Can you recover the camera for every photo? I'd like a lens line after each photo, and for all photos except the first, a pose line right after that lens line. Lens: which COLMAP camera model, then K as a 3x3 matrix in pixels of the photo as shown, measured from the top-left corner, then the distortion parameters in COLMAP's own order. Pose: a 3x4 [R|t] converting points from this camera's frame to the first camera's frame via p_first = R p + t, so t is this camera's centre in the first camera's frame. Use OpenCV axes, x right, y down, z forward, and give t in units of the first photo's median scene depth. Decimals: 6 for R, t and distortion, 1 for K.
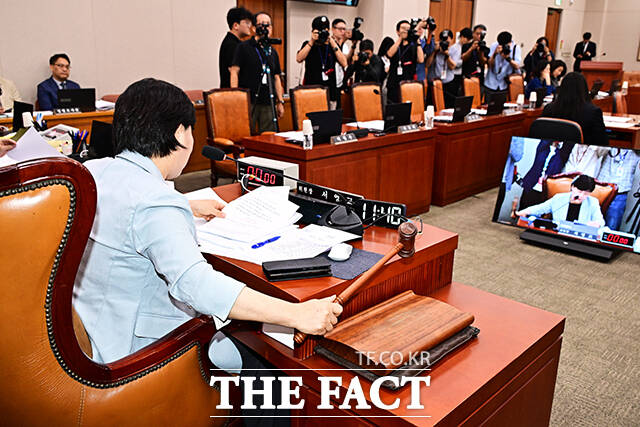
lens RADIAL K [[581.2, 0, 320.5], [0, 581.2, 211.2], [0, 0, 1]] dist [-0.006023, -0.000874]
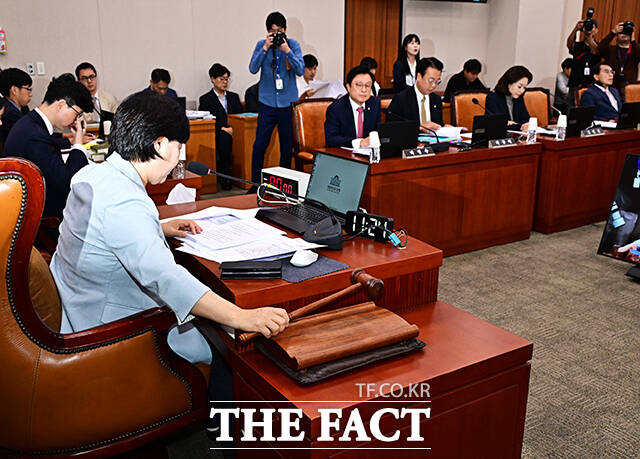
lens RADIAL K [[681.2, 0, 319.1], [0, 681.2, 230.4], [0, 0, 1]] dist [-0.004954, 0.000000]
pose [[0.966536, 0.047614, -0.252075, 0.173527], [-0.050770, 0.998692, -0.006029, 0.012366], [0.251458, 0.018625, 0.967689, -0.078764]]
